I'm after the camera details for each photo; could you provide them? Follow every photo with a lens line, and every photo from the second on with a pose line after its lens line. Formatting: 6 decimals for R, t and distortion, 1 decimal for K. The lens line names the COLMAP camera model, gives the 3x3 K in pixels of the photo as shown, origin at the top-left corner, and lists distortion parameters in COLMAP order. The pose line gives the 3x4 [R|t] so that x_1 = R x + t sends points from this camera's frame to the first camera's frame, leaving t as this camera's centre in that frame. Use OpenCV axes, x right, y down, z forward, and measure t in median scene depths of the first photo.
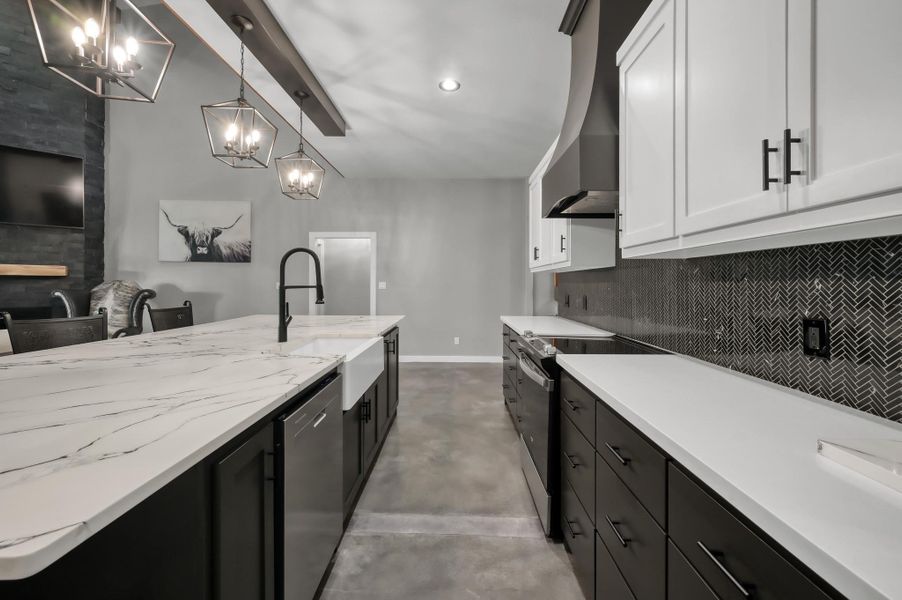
lens RADIAL K [[367.1, 0, 453.9], [0, 367.1, 288.5], [0, 0, 1]] dist [0.002286, 0.000427]
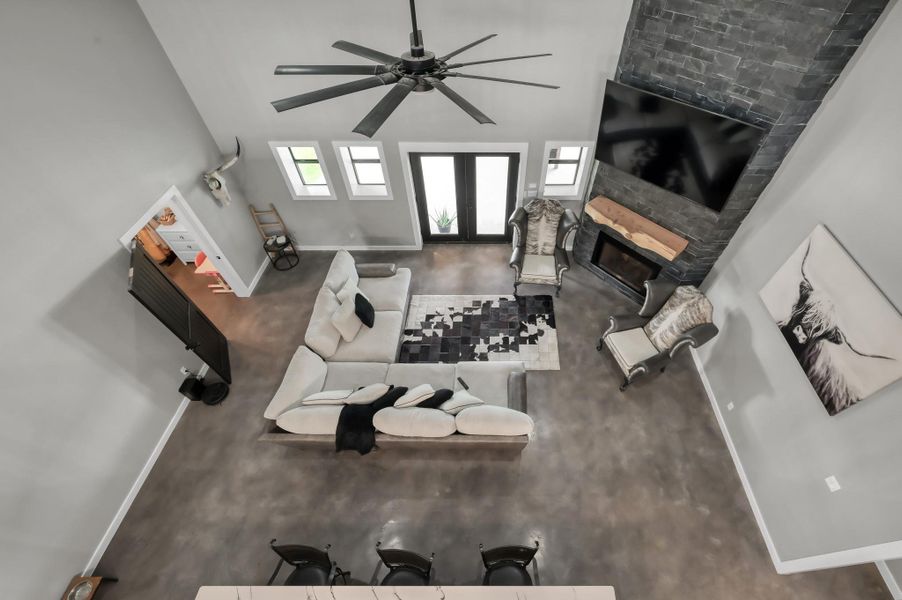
lens RADIAL K [[377.4, 0, 487.6], [0, 377.4, 311.4], [0, 0, 1]] dist [0.001112, 0.000113]
pose [[-0.003114, 0.773616, -0.633647, -0.311494], [-0.011614, 0.633579, 0.773591, -0.612832], [0.999928, 0.009768, 0.007012, 0.471150]]
